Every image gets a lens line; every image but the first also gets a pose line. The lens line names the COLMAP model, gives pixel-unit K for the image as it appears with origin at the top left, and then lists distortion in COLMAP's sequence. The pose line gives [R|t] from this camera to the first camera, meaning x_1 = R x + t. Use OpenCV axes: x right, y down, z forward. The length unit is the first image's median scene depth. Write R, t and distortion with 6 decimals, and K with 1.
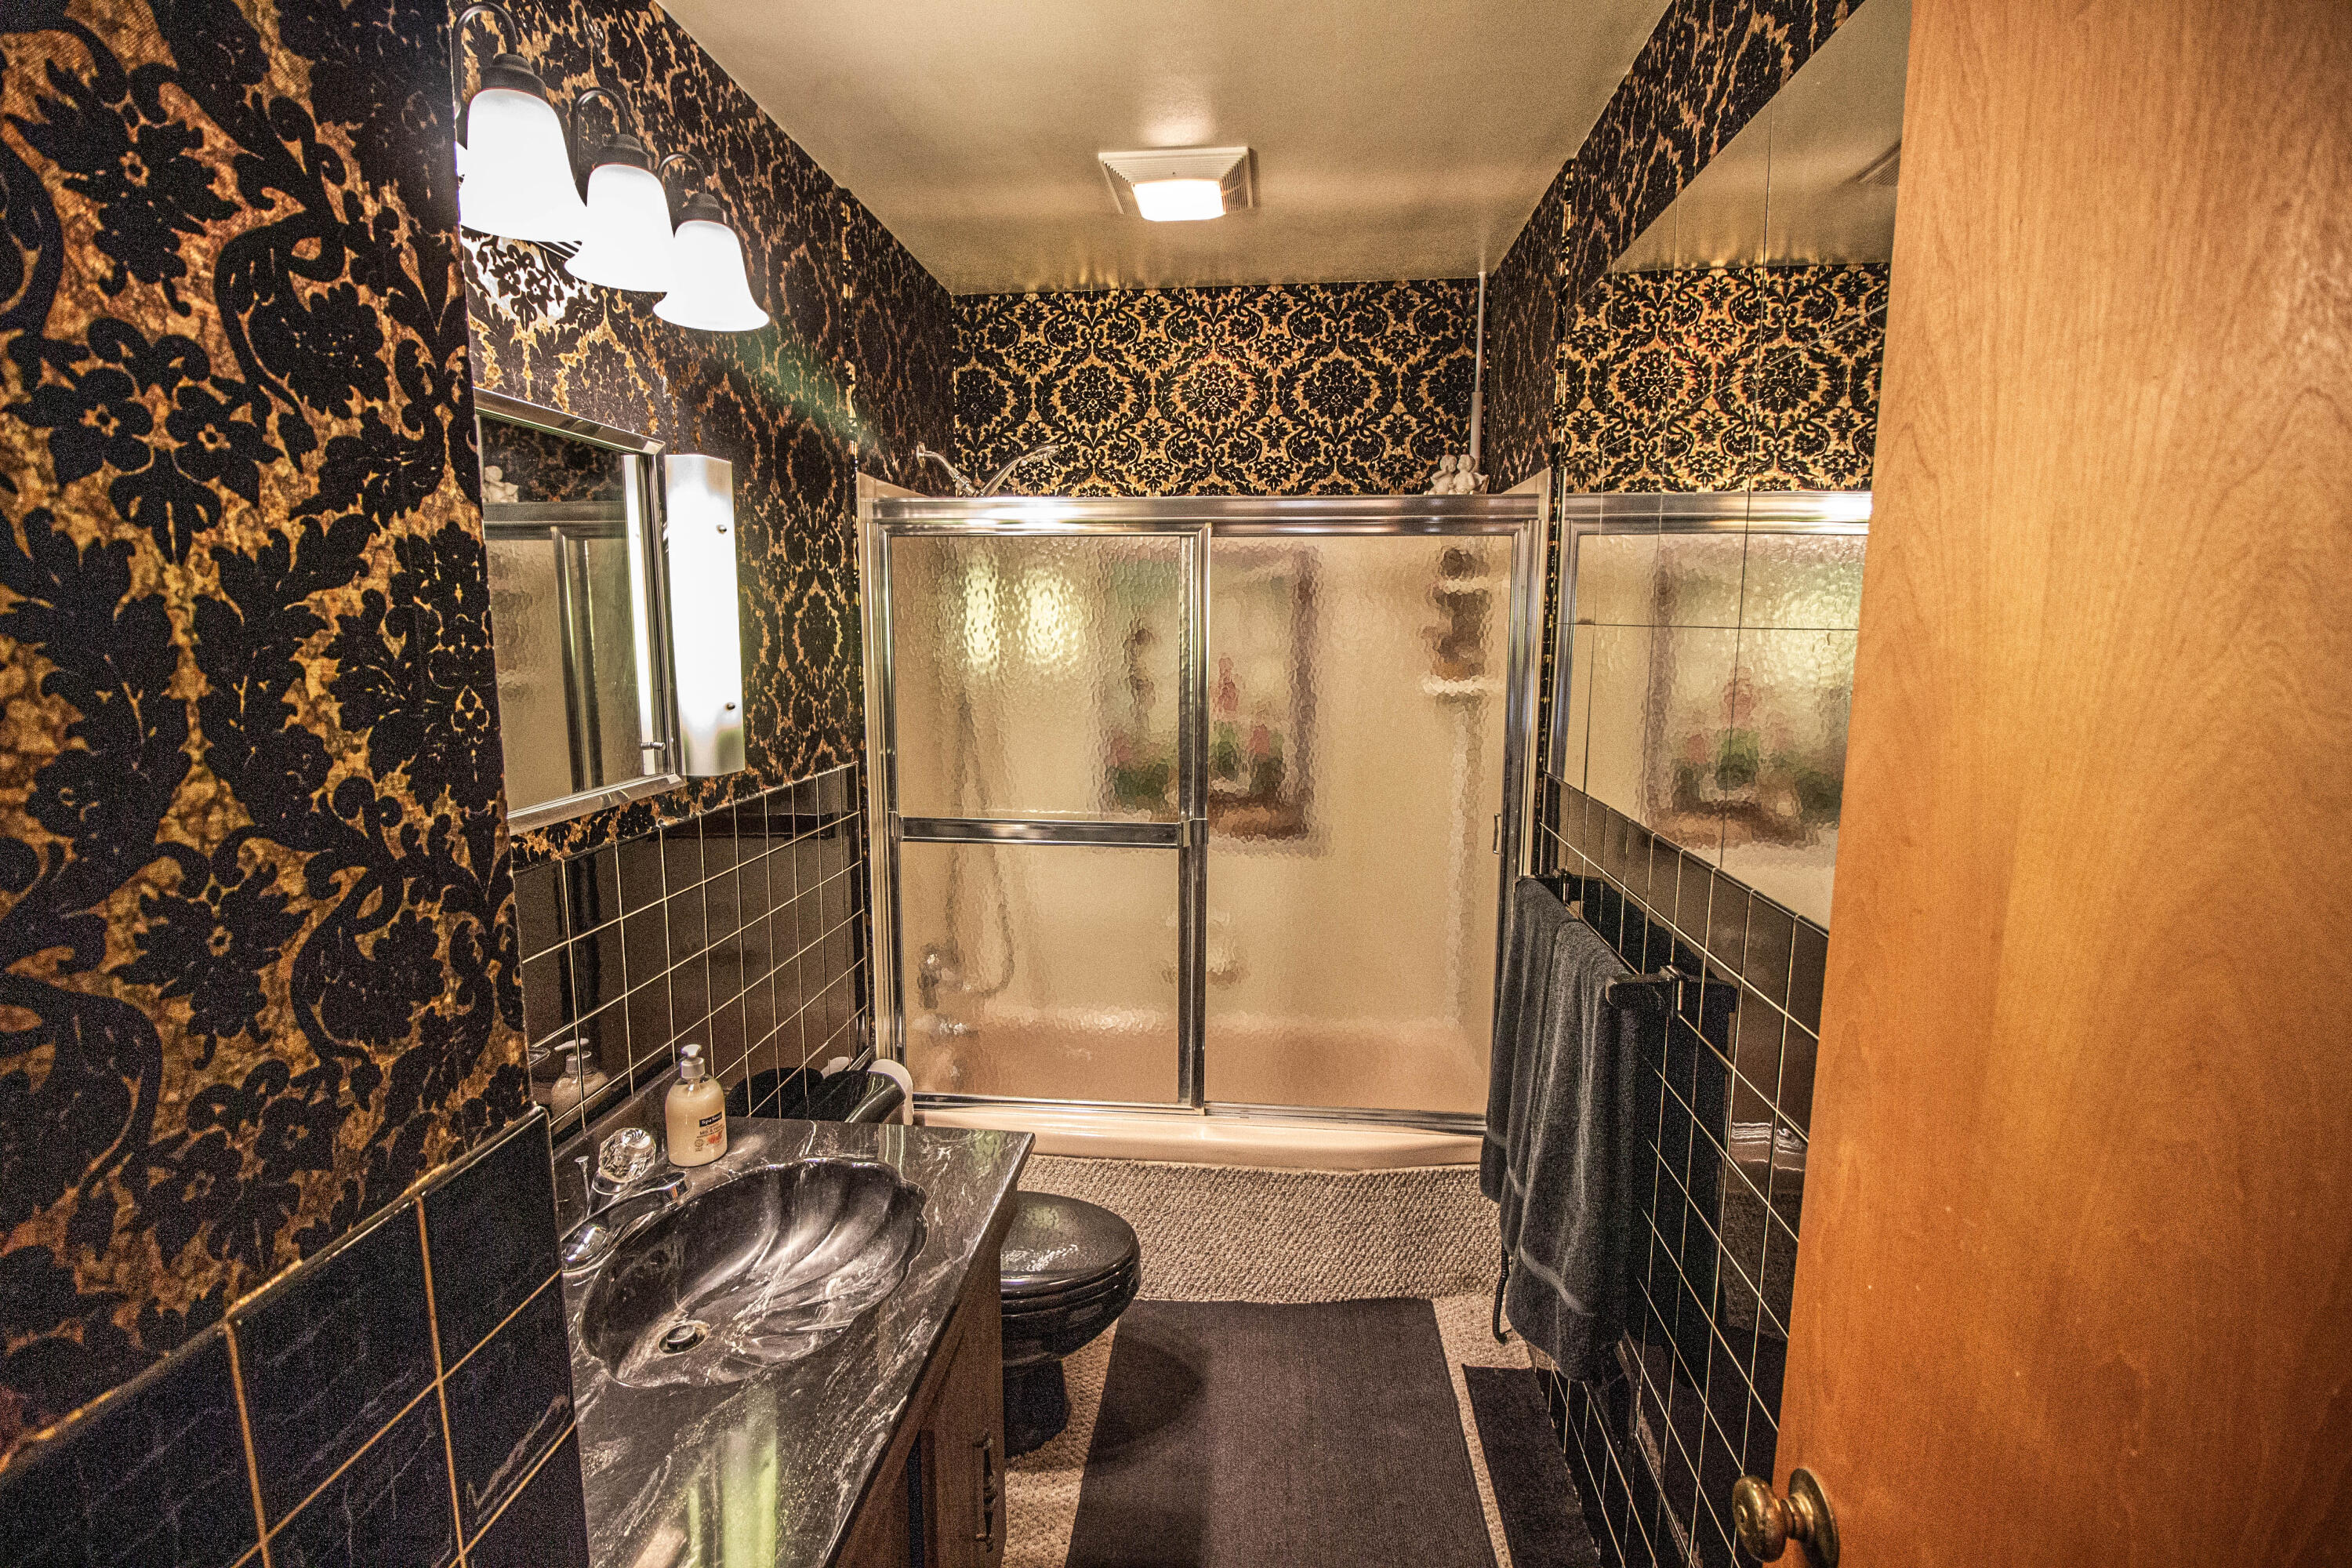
lens RADIAL K [[1081.0, 0, 1173.1], [0, 1081.0, 774.6], [0, 0, 1]] dist [-0.006670, -0.009515]
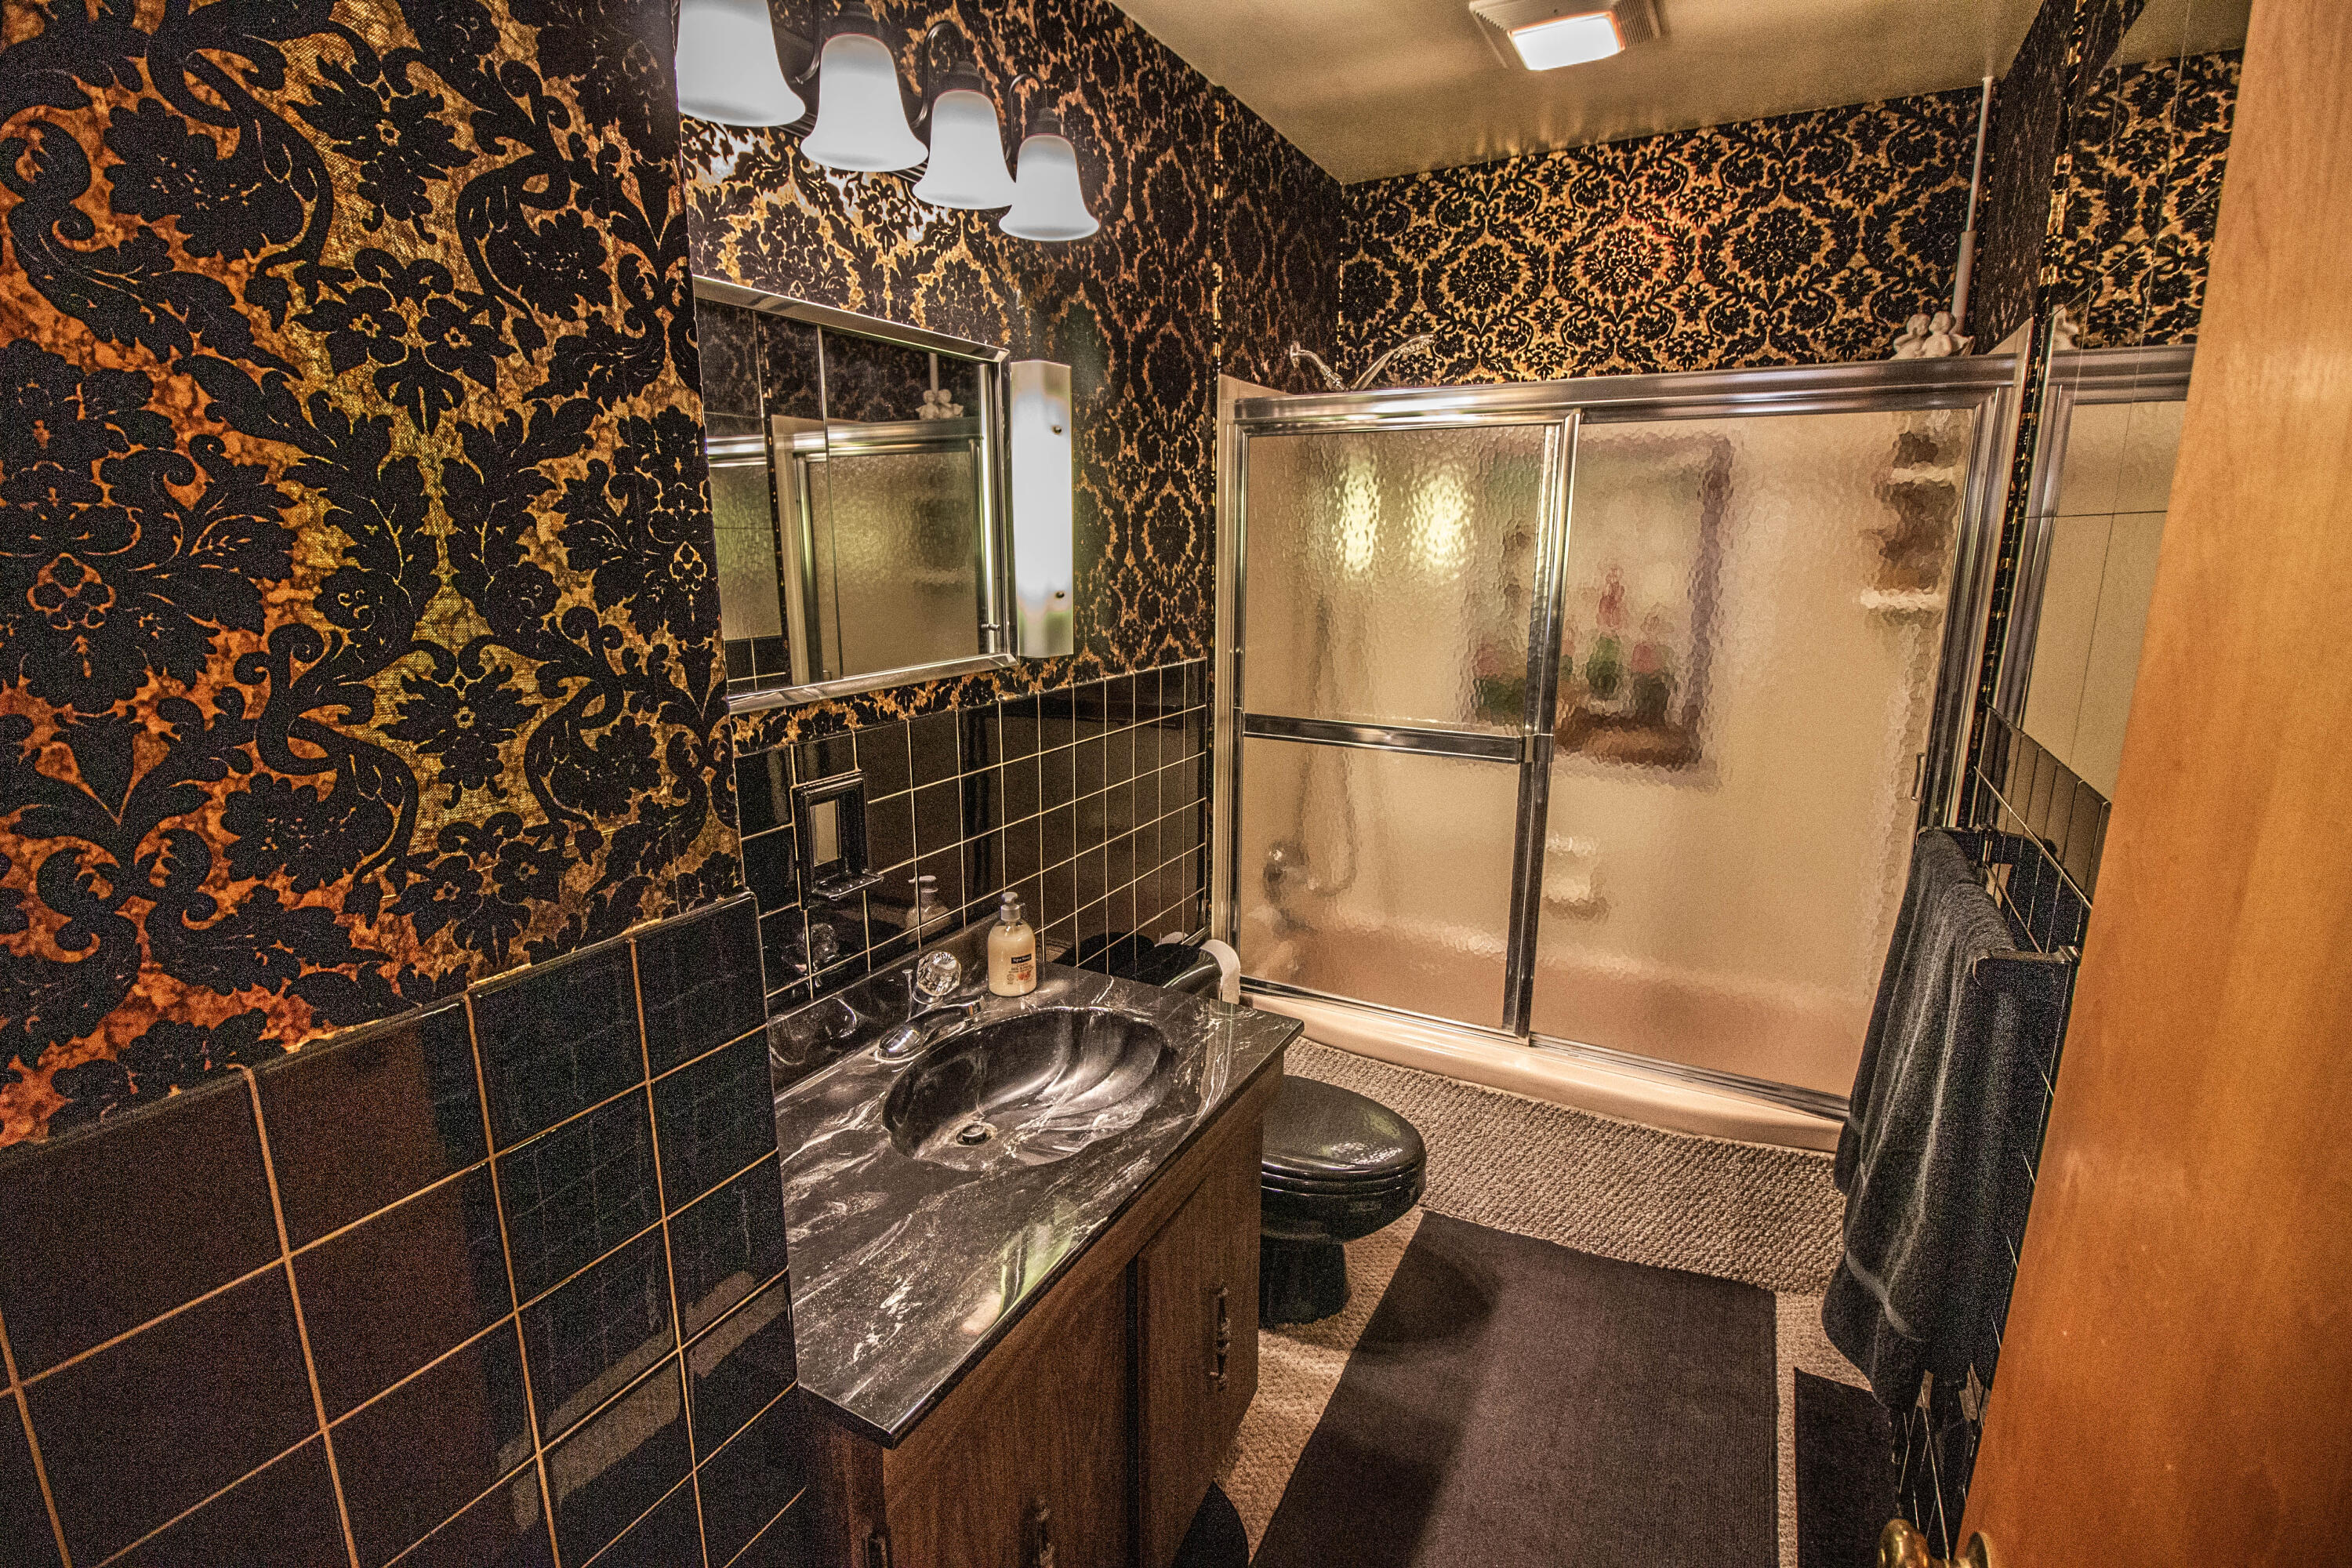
lens RADIAL K [[1081.0, 0, 1177.6], [0, 1081.0, 774.6], [0, 0, 1]] dist [-0.006670, -0.009515]
pose [[0.918639, 0.083139, -0.386252, 0.137987], [-0.053641, 0.994802, 0.086552, 0.017377], [0.391440, -0.058791, 0.918324, 0.026125]]
